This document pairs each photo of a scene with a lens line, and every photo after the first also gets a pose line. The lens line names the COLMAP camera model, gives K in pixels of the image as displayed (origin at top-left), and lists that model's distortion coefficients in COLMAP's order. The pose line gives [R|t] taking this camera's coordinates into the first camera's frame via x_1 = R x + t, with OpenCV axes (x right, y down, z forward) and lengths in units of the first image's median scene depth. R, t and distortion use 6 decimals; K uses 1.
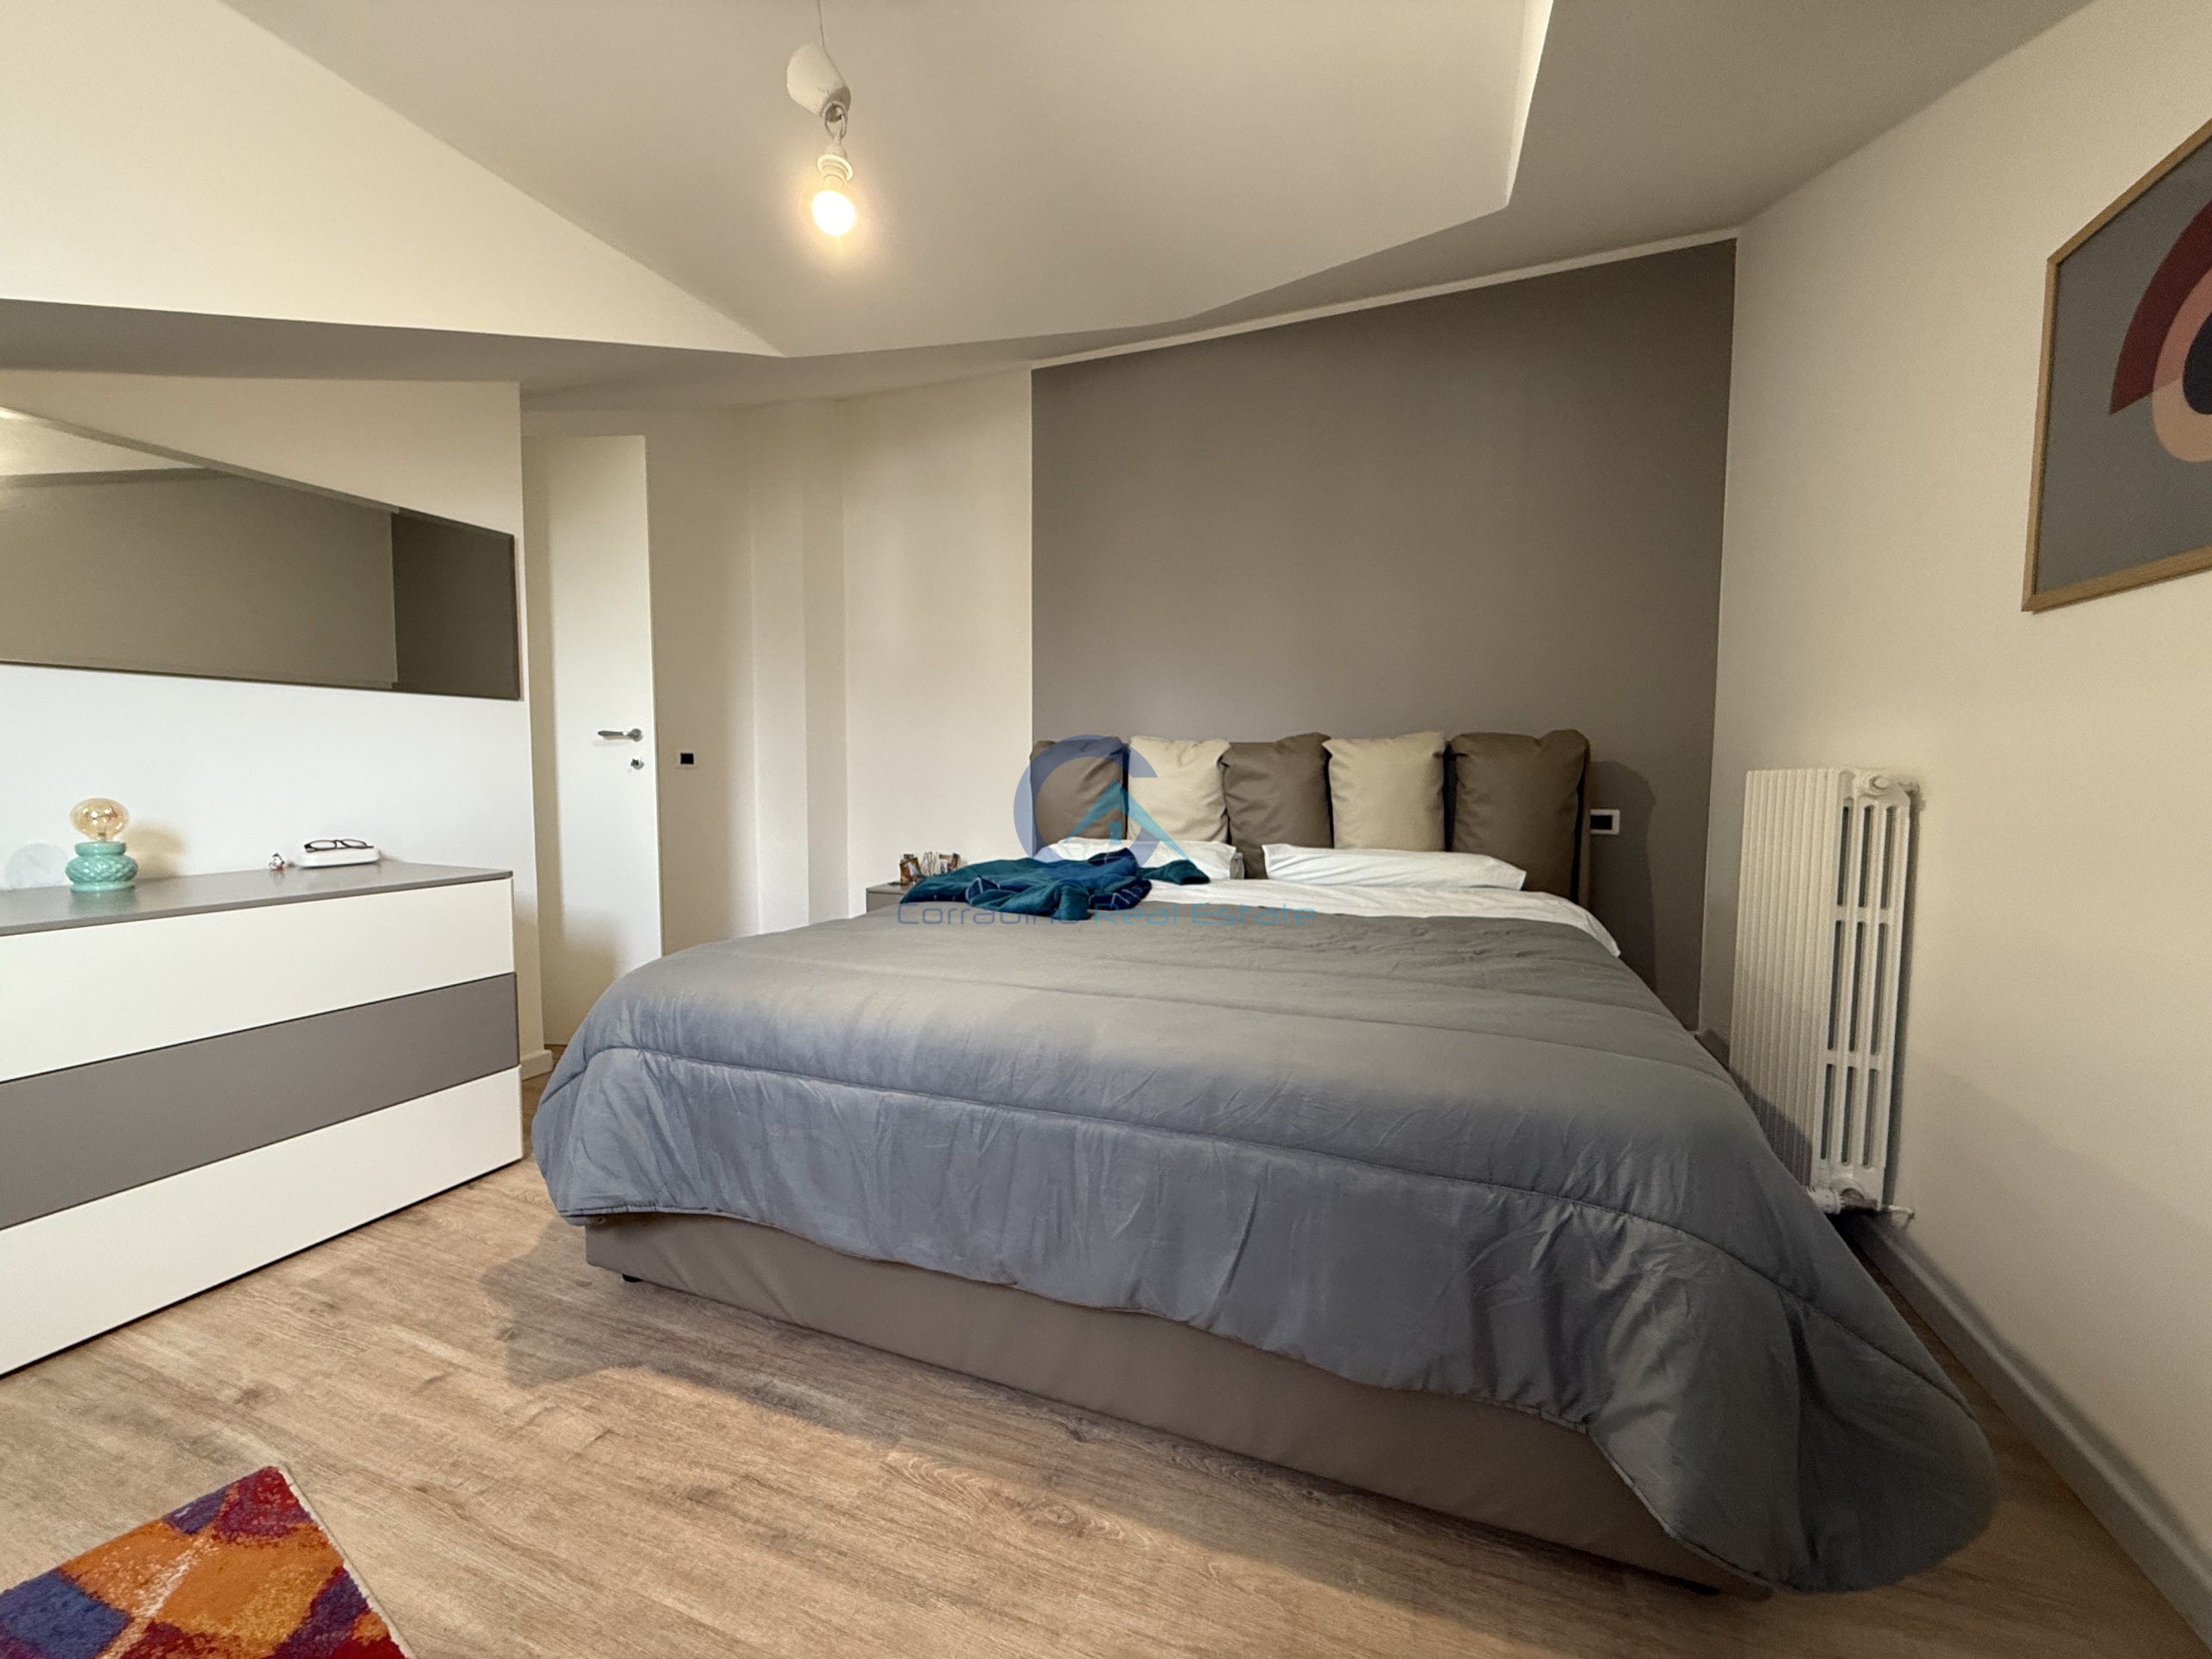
lens RADIAL K [[878.6, 0, 1095.4], [0, 878.6, 832.0], [0, 0, 1]] dist [0.000162, -0.000669]
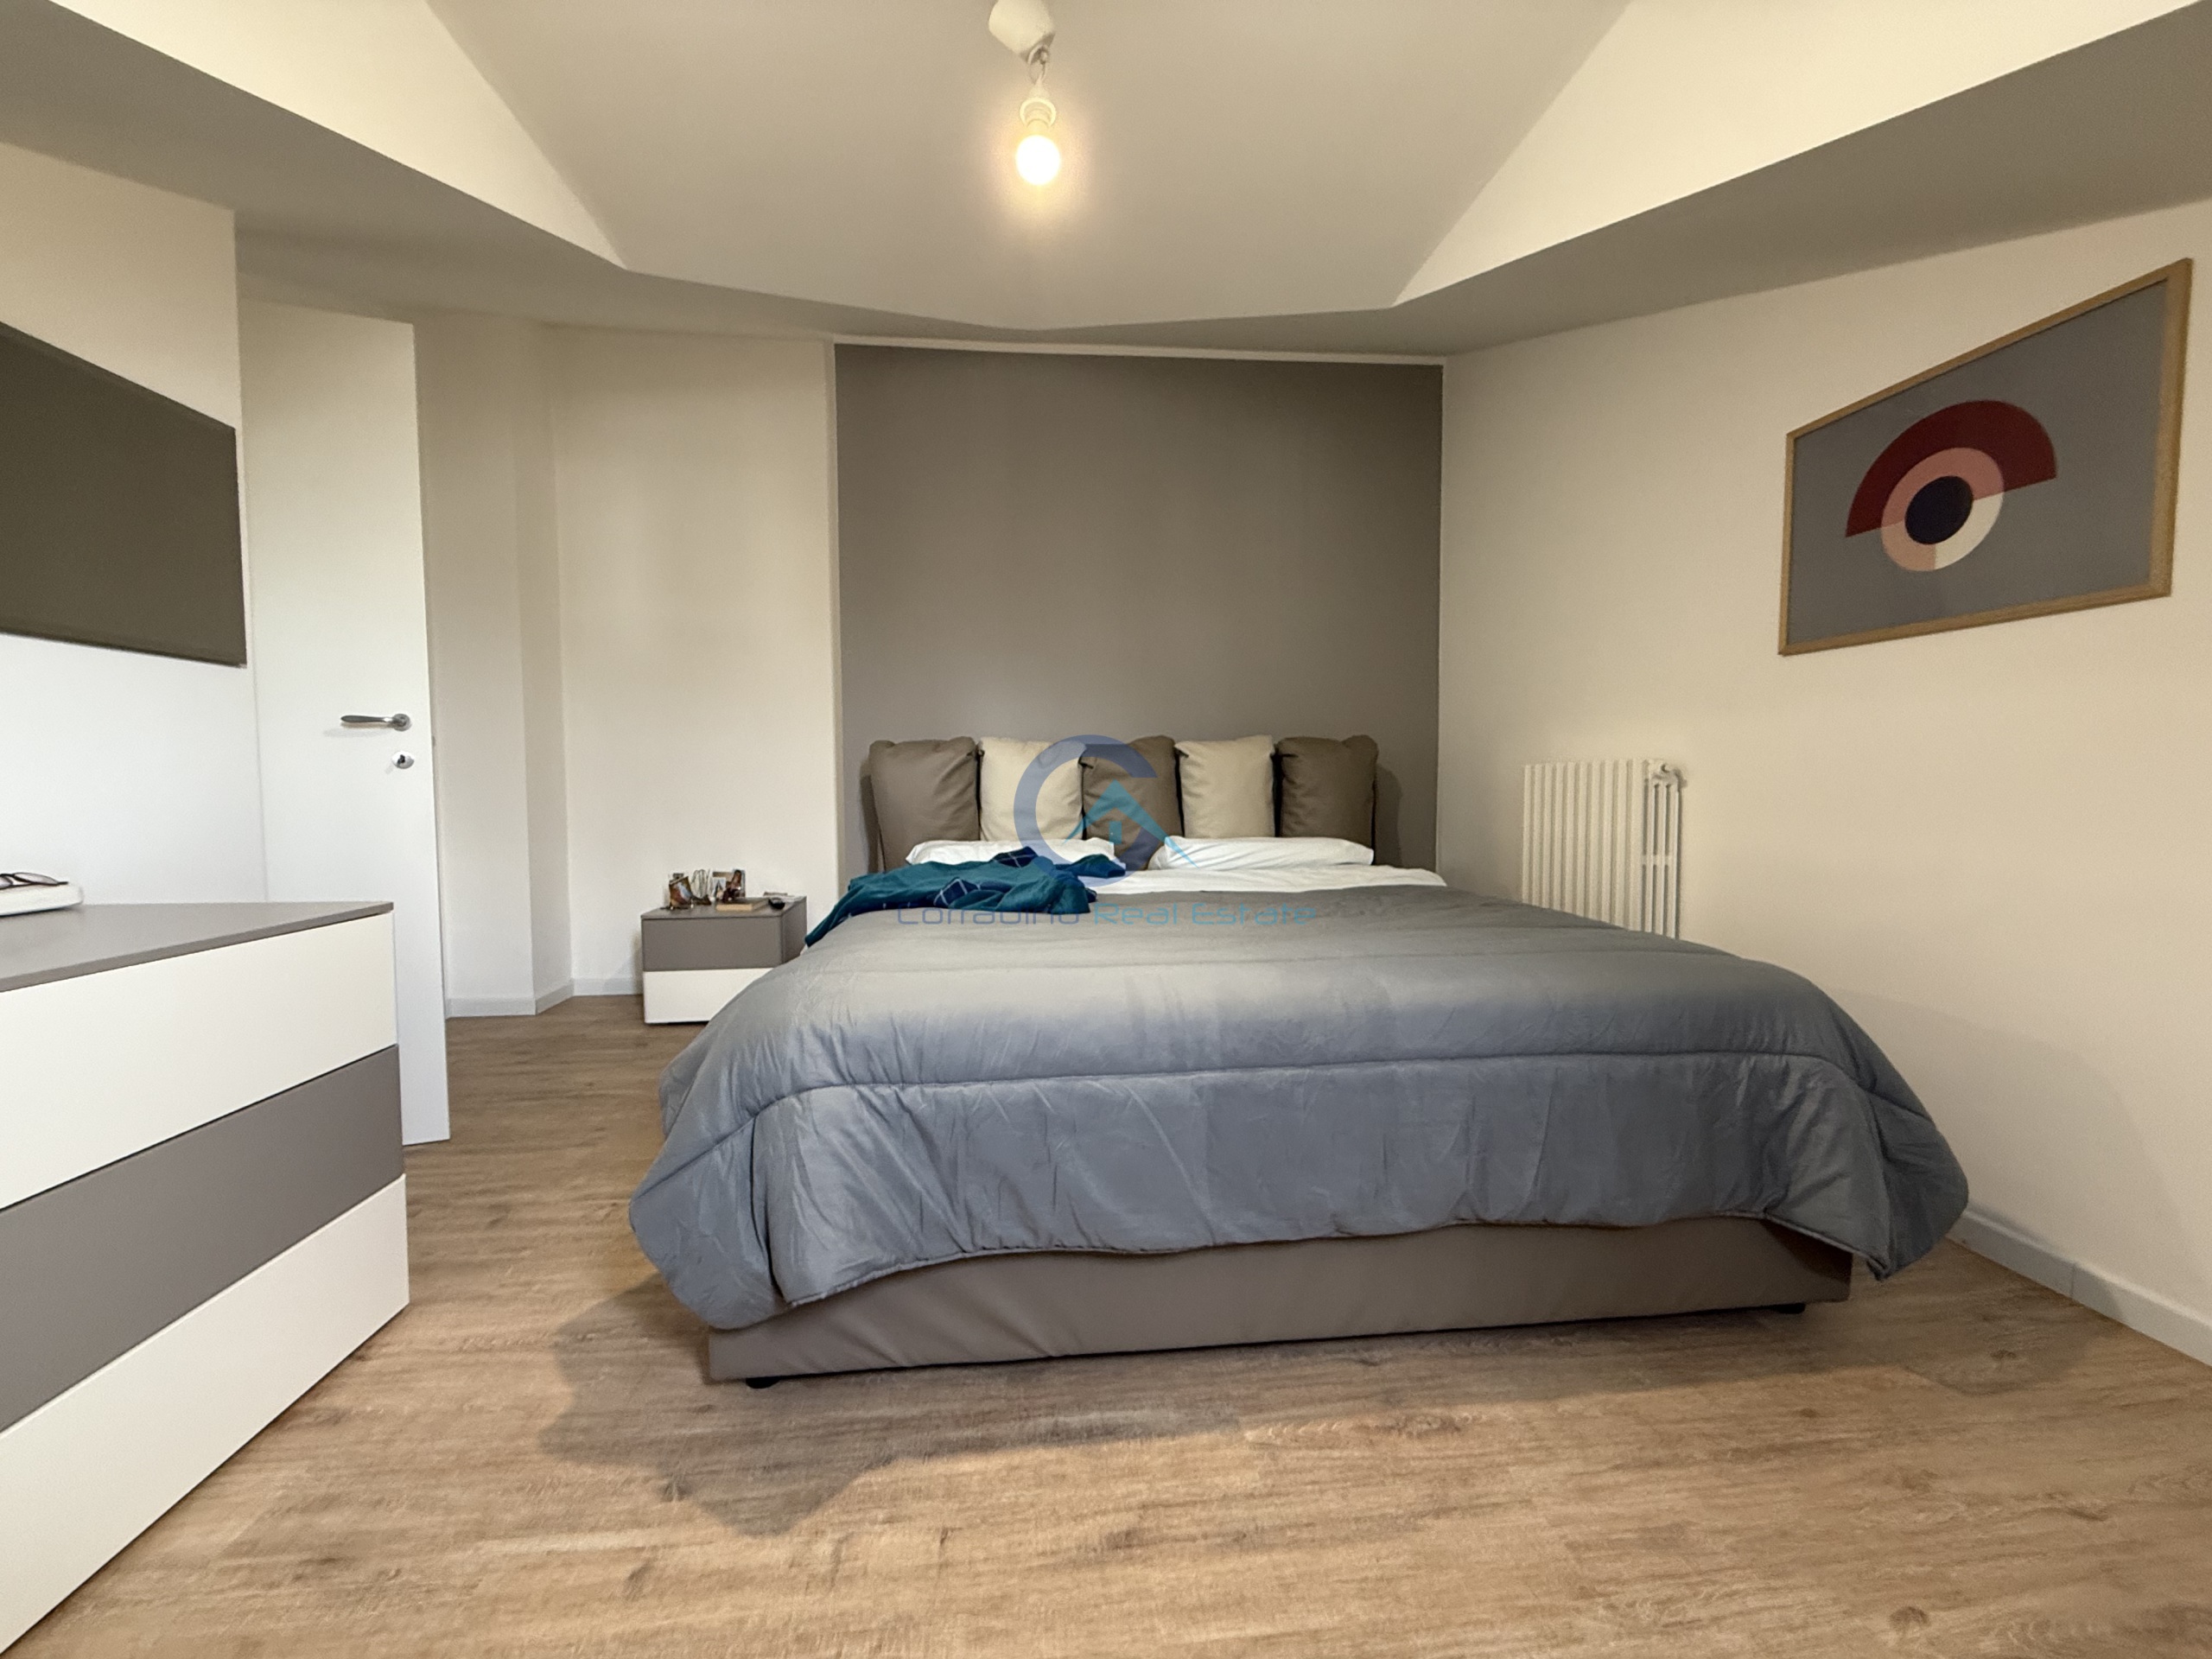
lens RADIAL K [[878.6, 0, 1094.8], [0, 878.6, 833.3], [0, 0, 1]] dist [0.000162, -0.000669]
pose [[0.890537, -0.034053, 0.453635, -0.700630], [0.041386, 0.999124, -0.006245, 0.024828], [-0.453025, 0.024336, 0.891166, 0.152396]]
